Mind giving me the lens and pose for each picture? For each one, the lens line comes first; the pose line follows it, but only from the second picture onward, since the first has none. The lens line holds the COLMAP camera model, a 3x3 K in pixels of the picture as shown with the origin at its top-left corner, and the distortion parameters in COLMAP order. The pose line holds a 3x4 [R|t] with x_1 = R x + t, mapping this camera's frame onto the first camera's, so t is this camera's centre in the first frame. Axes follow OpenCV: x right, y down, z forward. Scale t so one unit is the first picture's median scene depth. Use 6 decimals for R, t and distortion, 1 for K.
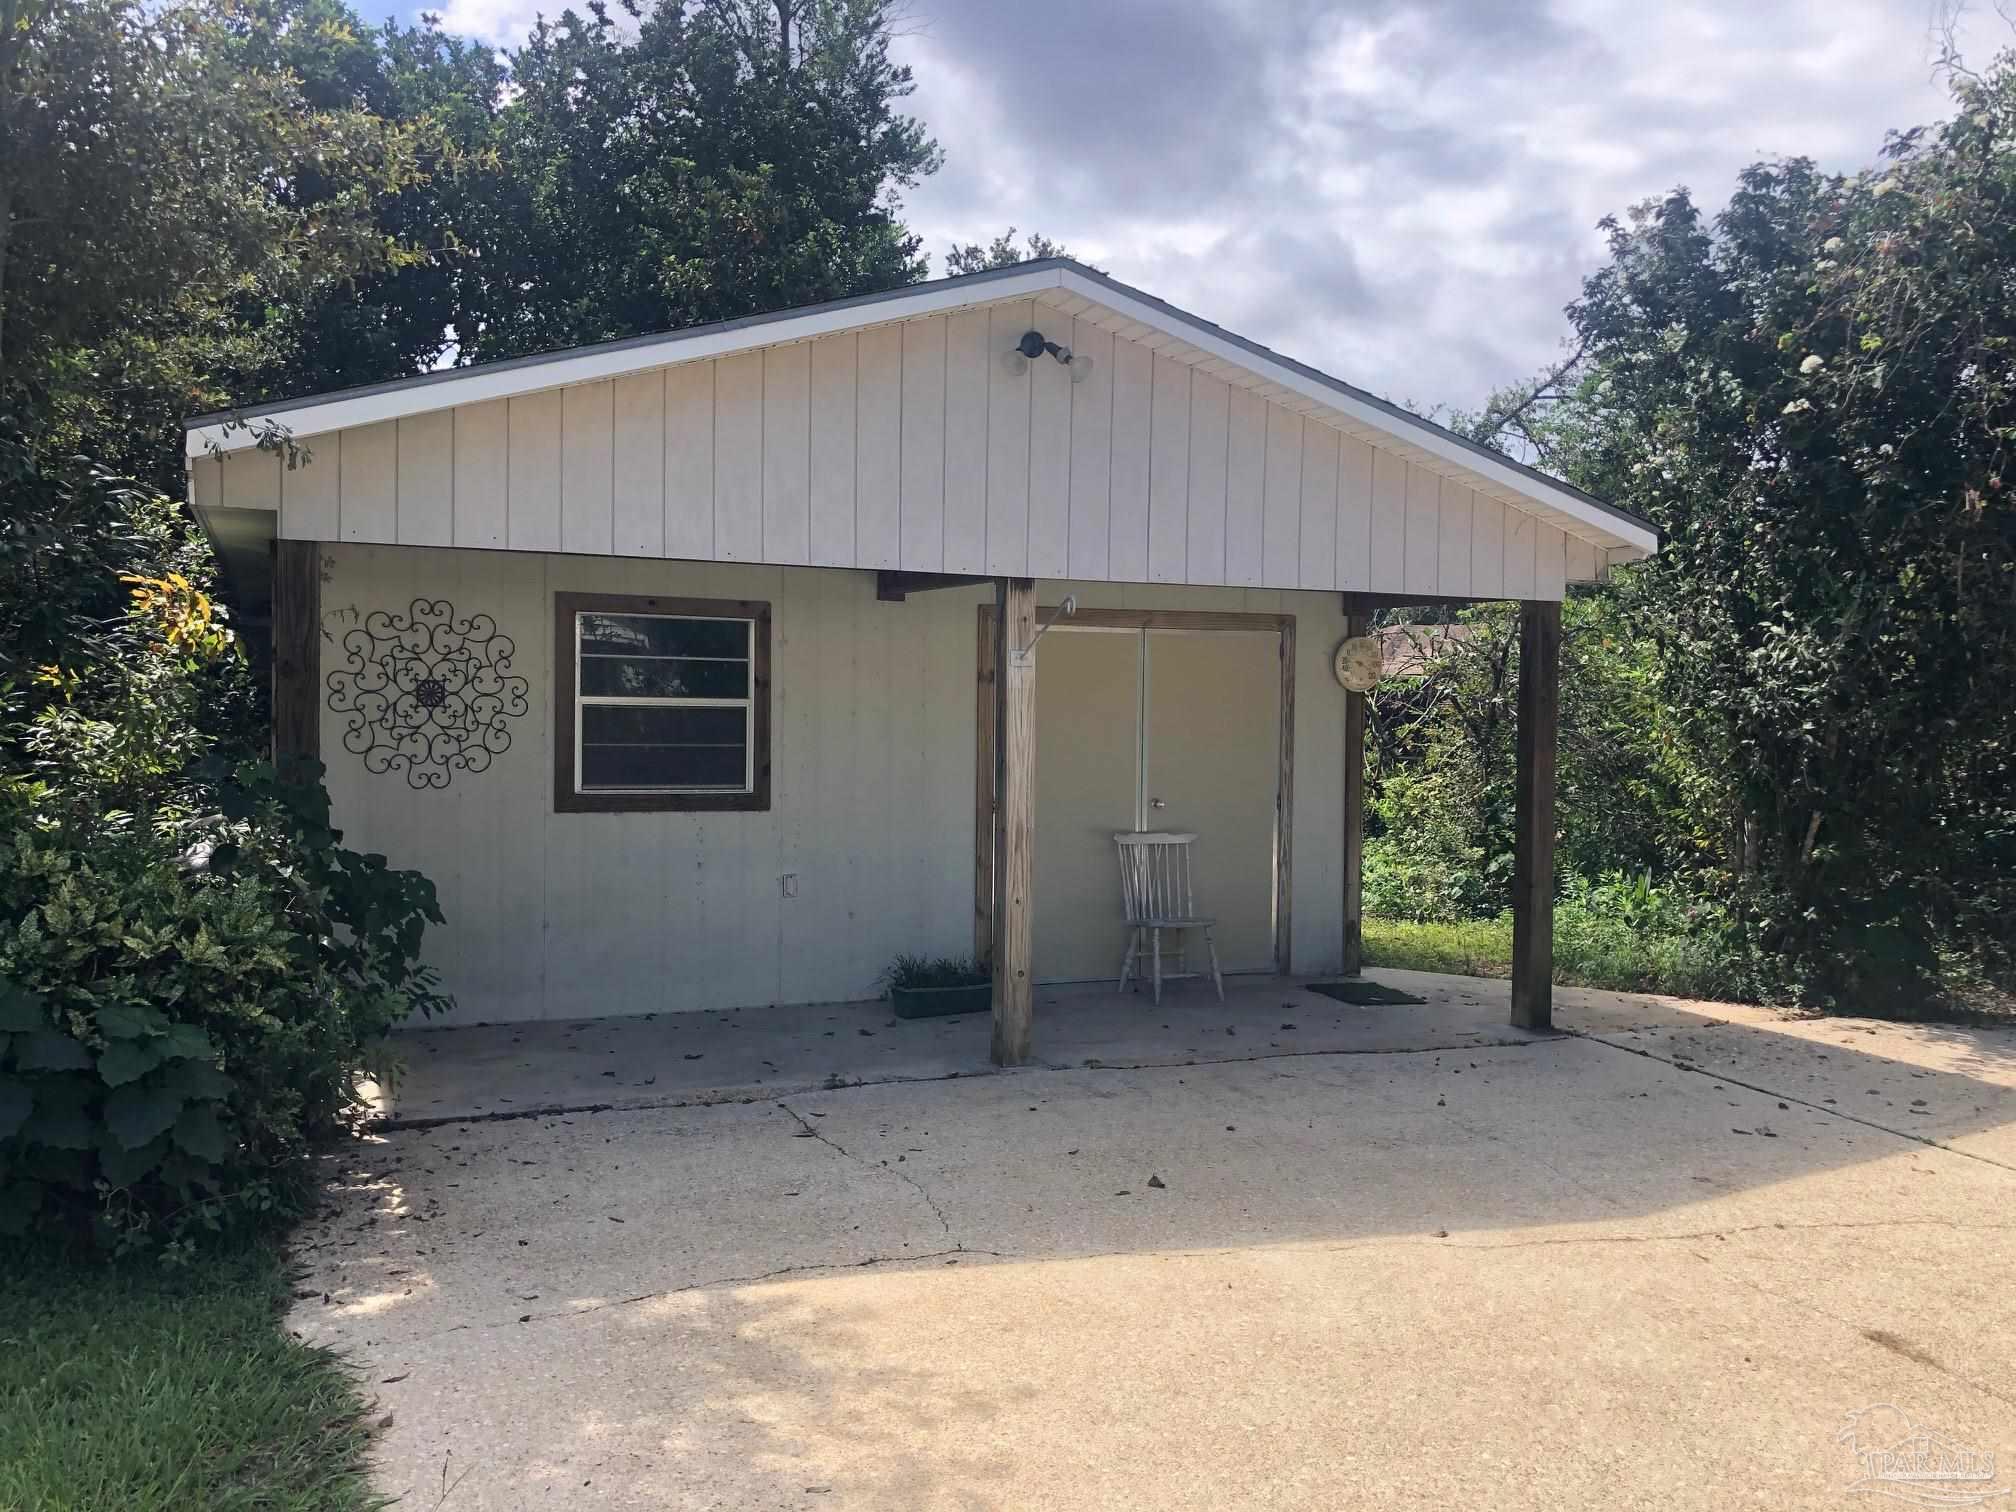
lens RADIAL K [[1575.3, 0, 1004.8], [0, 1575.3, 756.9], [0, 0, 1]] dist [0.027107, -0.088089]
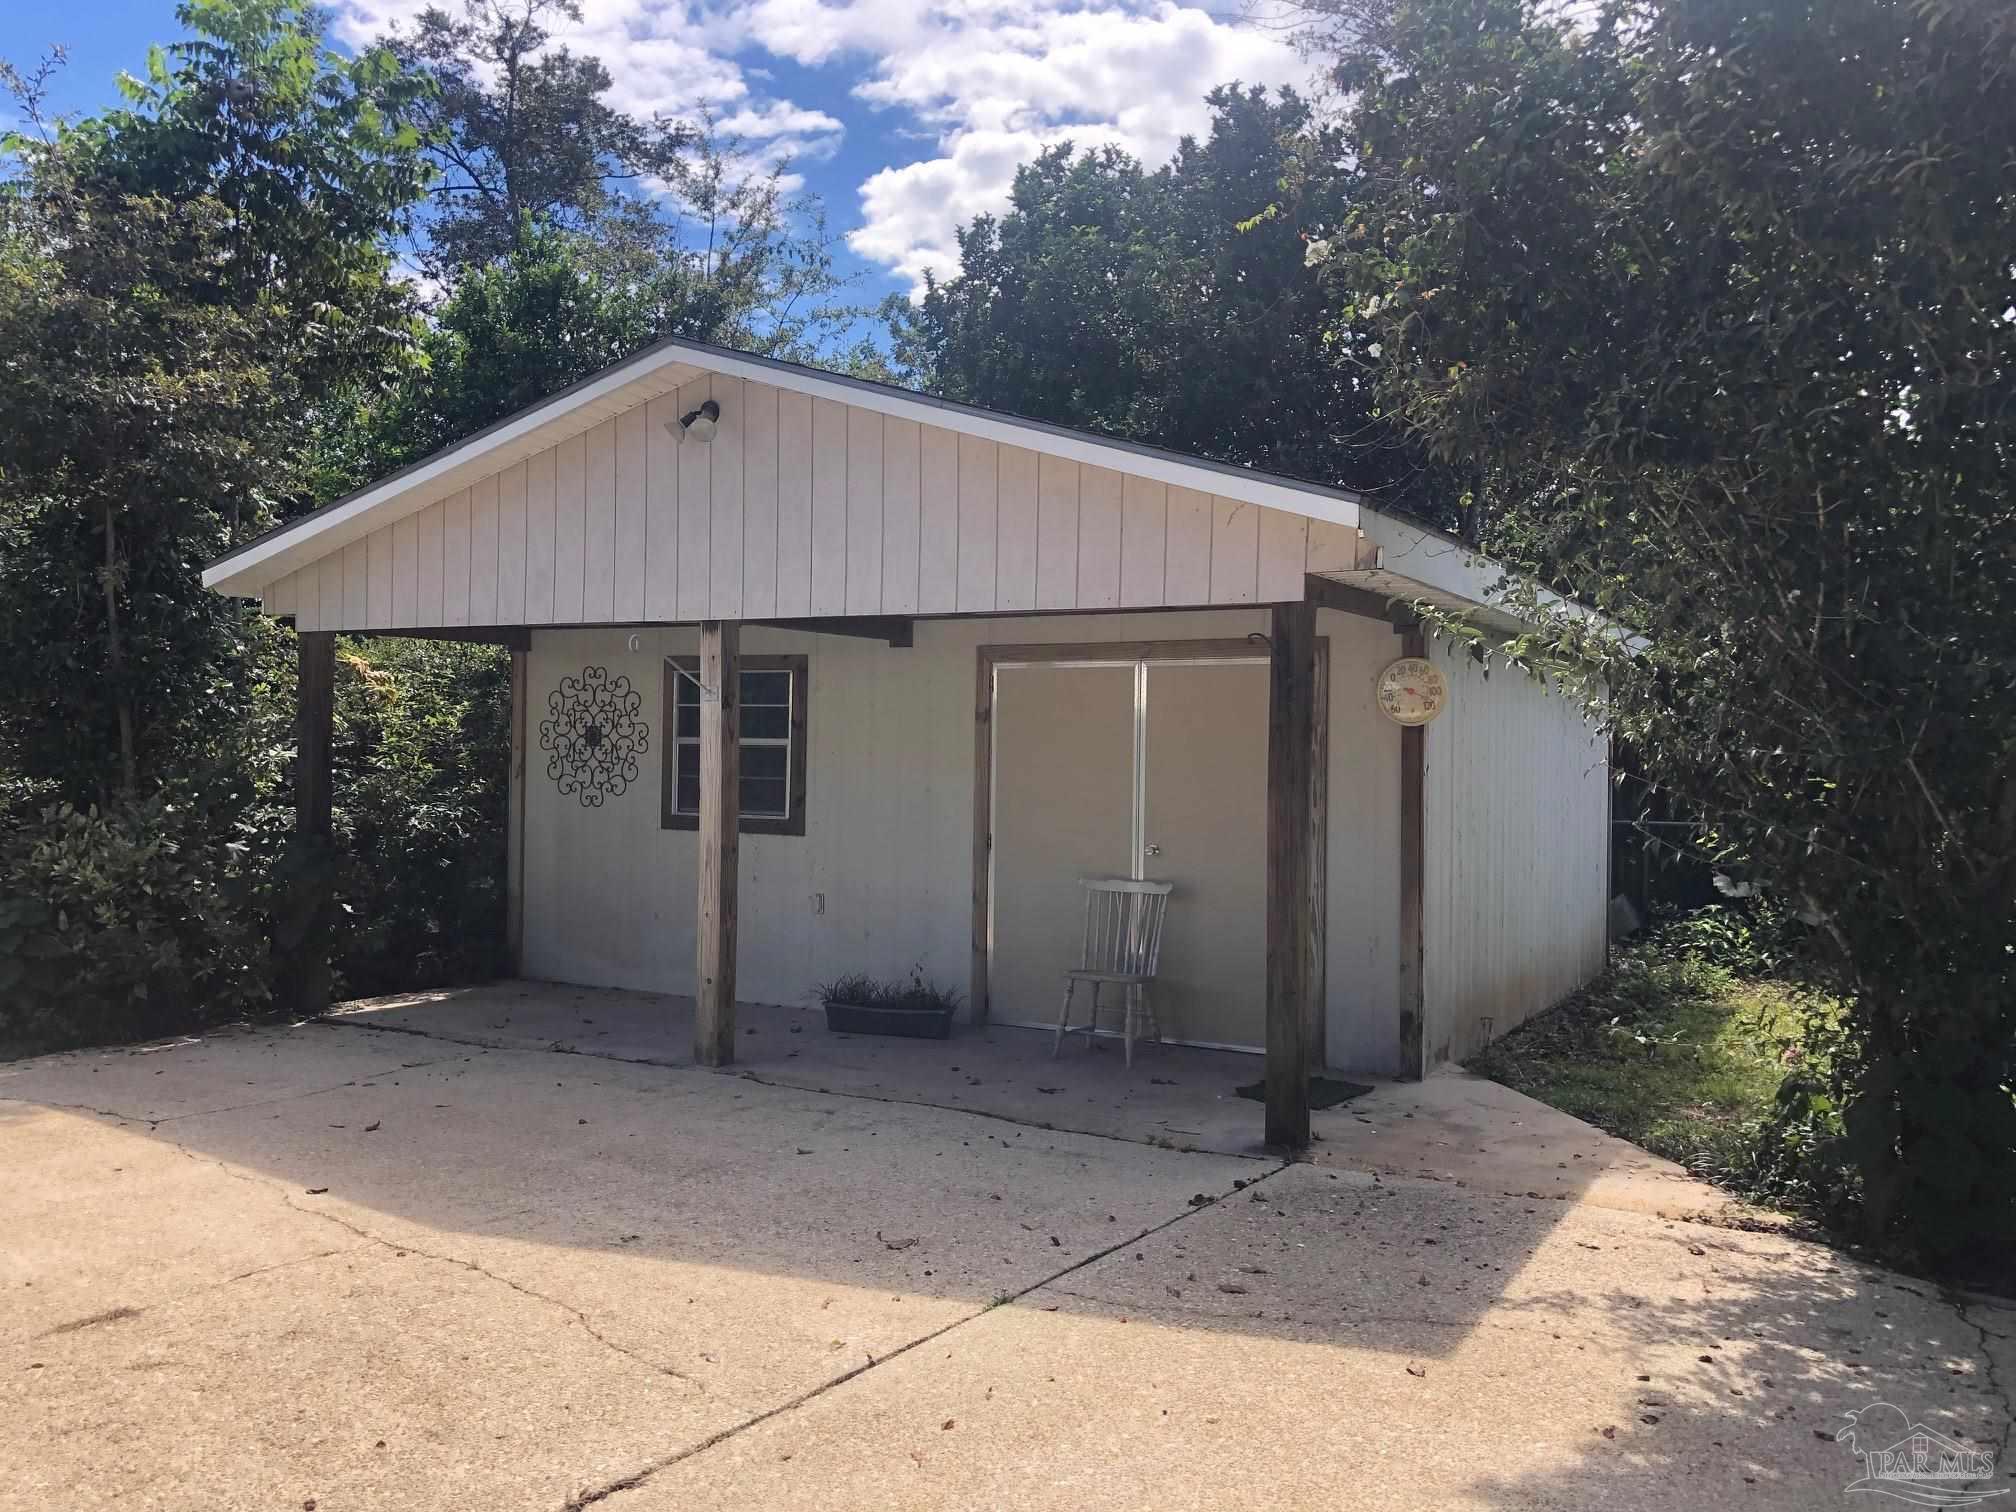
lens RADIAL K [[1645.0, 0, 1008.0], [0, 1645.0, 756.0], [0, 0, 1]] dist [0.028899, 0.003476]
pose [[0.621522, -0.001902, -0.783394, 0.955366], [-0.029959, 0.999208, -0.026195, 0.003077], [0.782823, 0.039751, 0.620973, 0.400192]]
